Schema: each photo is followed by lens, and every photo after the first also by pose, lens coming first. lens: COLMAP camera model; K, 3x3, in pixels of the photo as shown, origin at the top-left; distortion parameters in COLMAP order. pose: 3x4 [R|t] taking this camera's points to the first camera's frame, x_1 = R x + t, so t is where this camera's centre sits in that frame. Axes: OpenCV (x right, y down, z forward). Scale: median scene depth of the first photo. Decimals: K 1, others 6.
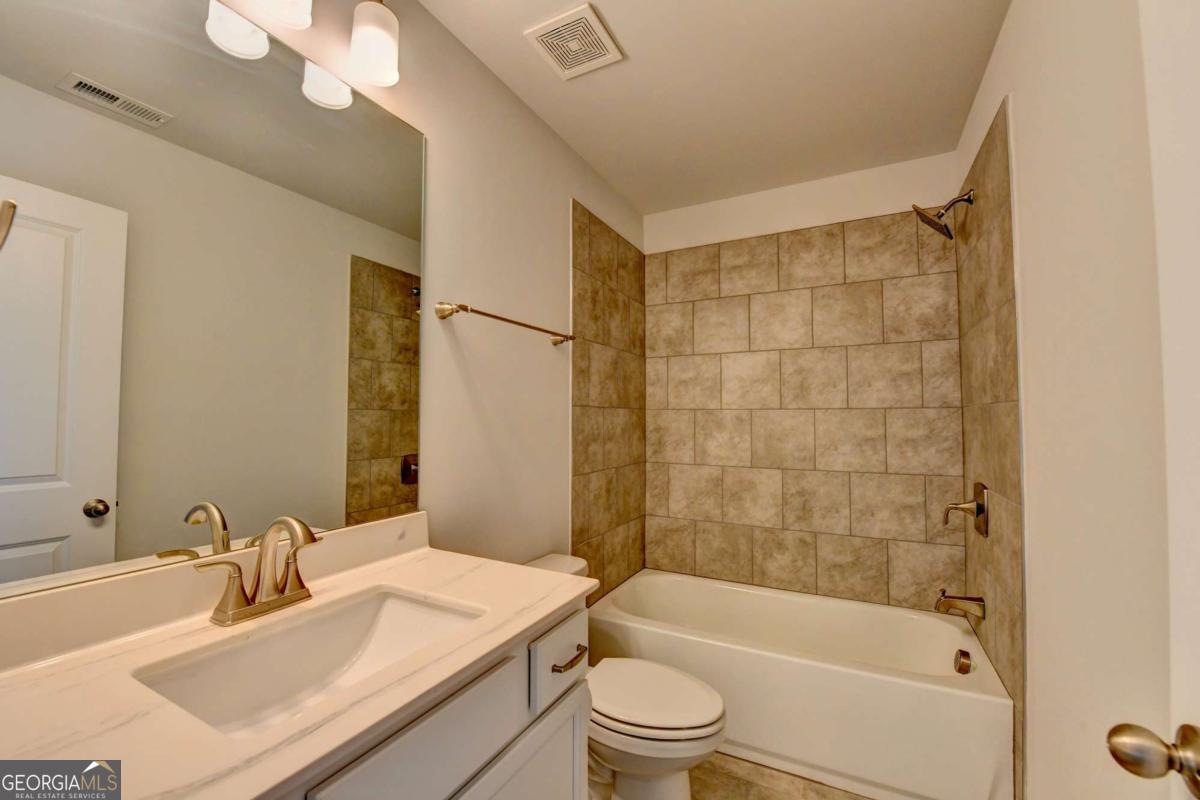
lens RADIAL K [[473.1, 0, 596.7], [0, 473.1, 404.6], [0, 0, 1]] dist [-0.014287, -0.000051]
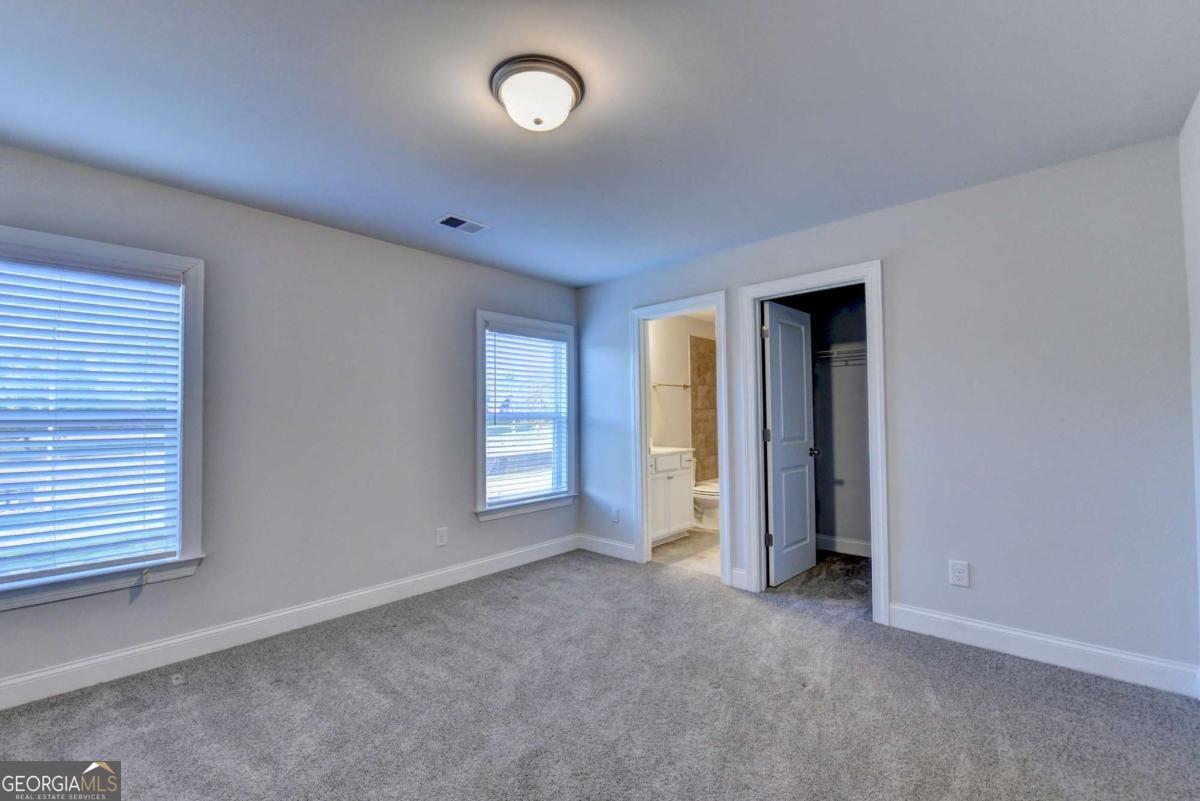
lens RADIAL K [[489.9, 0, 600.0], [0, 489.9, 400.5], [0, 0, 1]] dist [0.000827, -0.000227]
pose [[0.966097, -0.023154, -0.257139, 0.148116], [0.023215, 0.999727, -0.002799, -0.044894], [0.257134, -0.003265, 0.966370, -1.654764]]
